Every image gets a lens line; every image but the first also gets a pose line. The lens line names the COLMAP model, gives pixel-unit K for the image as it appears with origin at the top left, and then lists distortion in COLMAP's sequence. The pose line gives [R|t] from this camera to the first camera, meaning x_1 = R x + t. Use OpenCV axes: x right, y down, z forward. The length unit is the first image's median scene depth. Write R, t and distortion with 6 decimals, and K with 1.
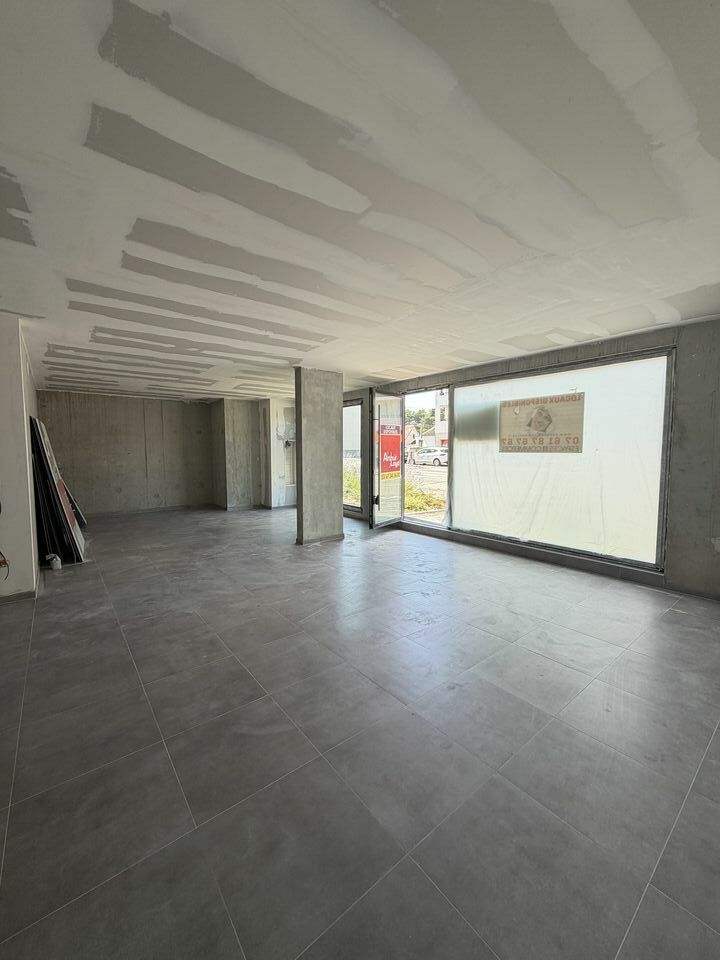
lens RADIAL K [[381.6, 0, 358.8], [0, 381.6, 476.6], [0, 0, 1]] dist [-0.001758, -0.000160]
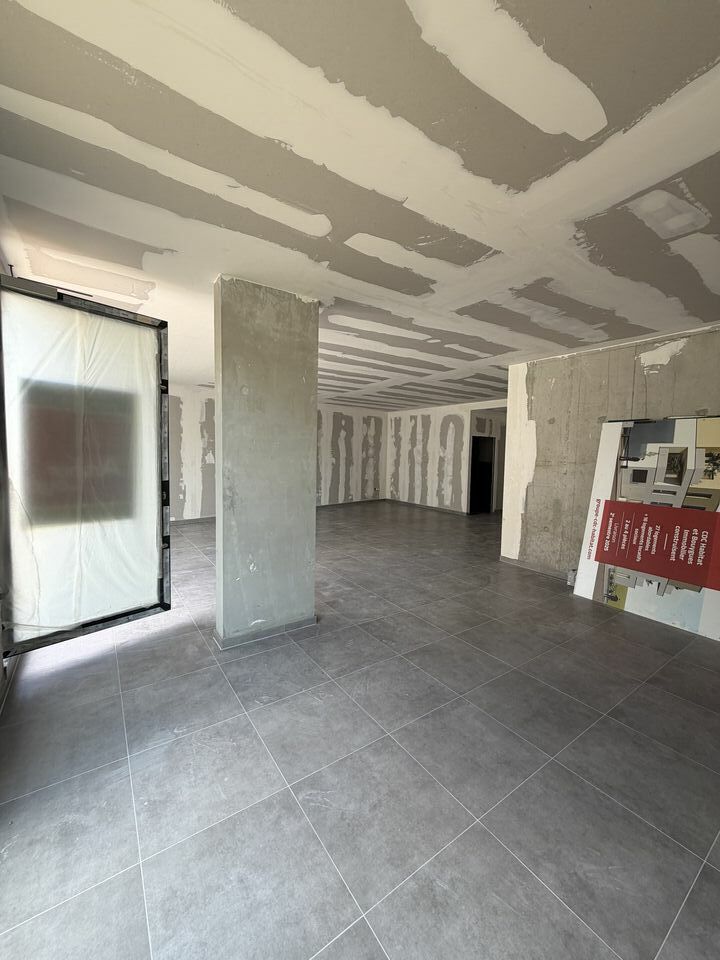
lens RADIAL K [[381.6, 0, 359.3], [0, 381.6, 478.0], [0, 0, 1]] dist [-0.001758, -0.000160]
pose [[-0.997750, -0.022825, 0.063040, -0.261109], [-0.014197, 0.990870, 0.134075, -0.108240], [-0.065525, 0.132878, -0.988964, 1.534071]]
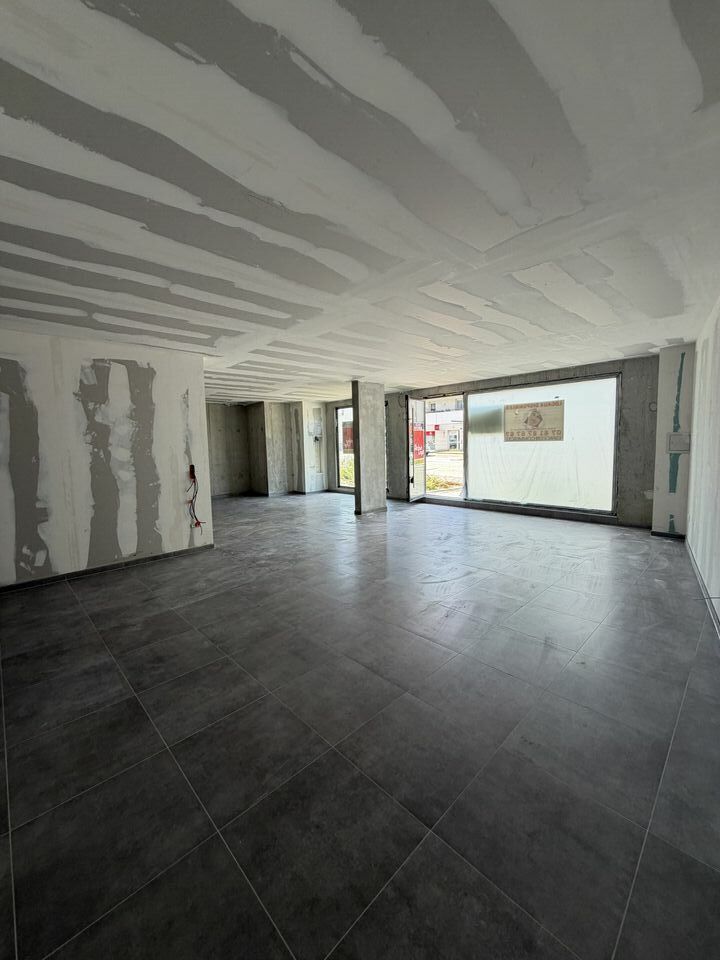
lens RADIAL K [[381.6, 0, 359.1], [0, 381.6, 476.8], [0, 0, 1]] dist [-0.001758, -0.000160]
pose [[0.995202, -0.030398, 0.093004, -0.271849], [0.028736, 0.999404, 0.019150, 0.020795], [-0.093530, -0.016386, 0.995482, -0.316648]]
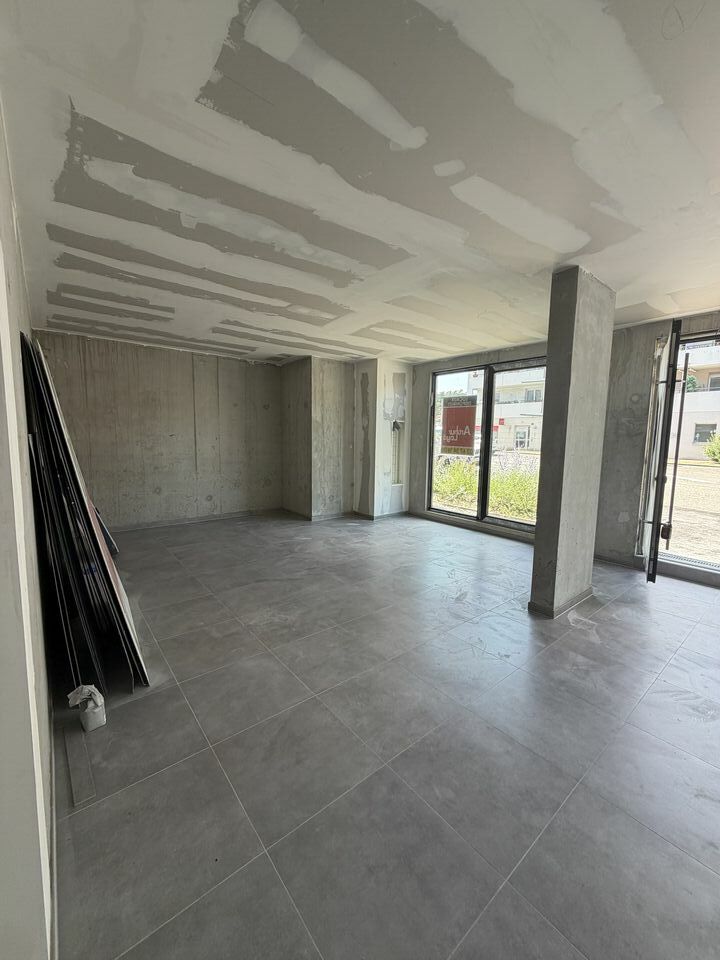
lens RADIAL K [[381.6, 0, 359.4], [0, 381.6, 477.9], [0, 0, 1]] dist [-0.001758, -0.000160]
pose [[0.999763, 0.018359, 0.011708, -0.418756], [-0.018828, 0.998970, 0.041291, -0.030034], [-0.010938, -0.041501, 0.999079, 0.485309]]
